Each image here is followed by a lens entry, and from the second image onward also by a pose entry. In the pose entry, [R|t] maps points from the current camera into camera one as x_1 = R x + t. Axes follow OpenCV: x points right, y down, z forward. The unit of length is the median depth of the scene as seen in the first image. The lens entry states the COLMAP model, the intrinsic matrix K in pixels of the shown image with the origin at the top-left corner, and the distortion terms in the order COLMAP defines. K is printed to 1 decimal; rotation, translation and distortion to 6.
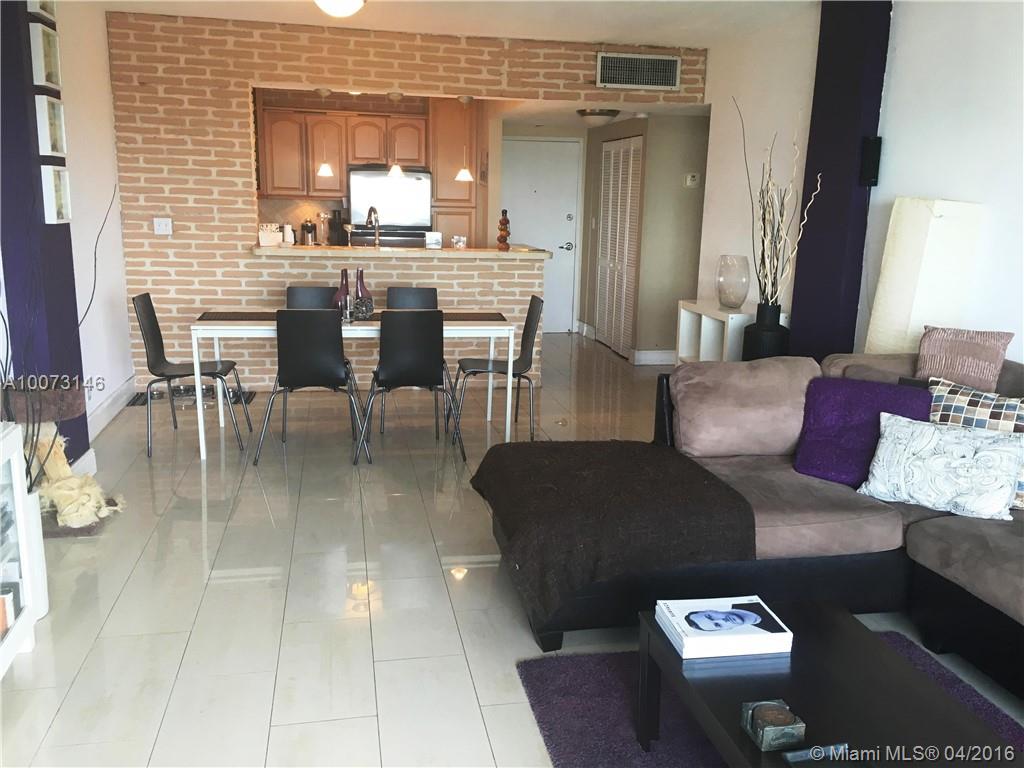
lens RADIAL K [[871.3, 0, 511.4], [0, 871.3, 379.5], [0, 0, 1]] dist [0.075900, -0.106077]
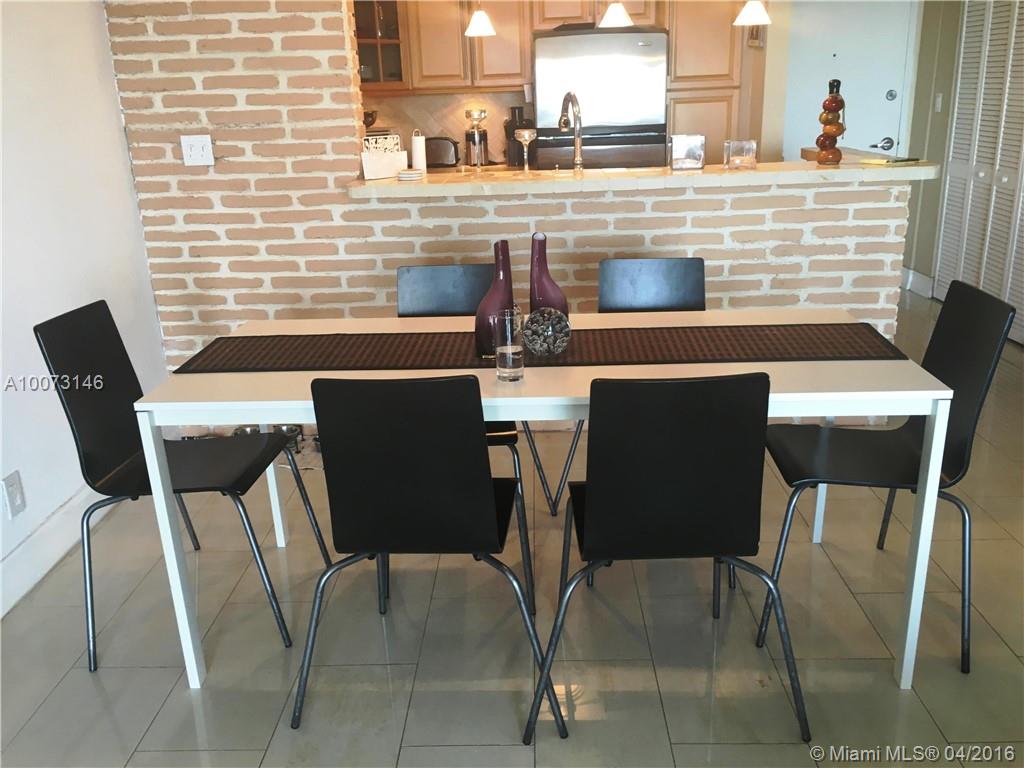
lens RADIAL K [[871.3, 0, 511.4], [0, 871.3, 379.5], [0, 0, 1]] dist [0.075900, -0.106077]
pose [[0.974176, 0.012591, -0.225440, -0.074339], [0.011962, 0.994164, 0.107215, -0.085456], [0.225474, -0.107143, 0.968340, 0.478998]]
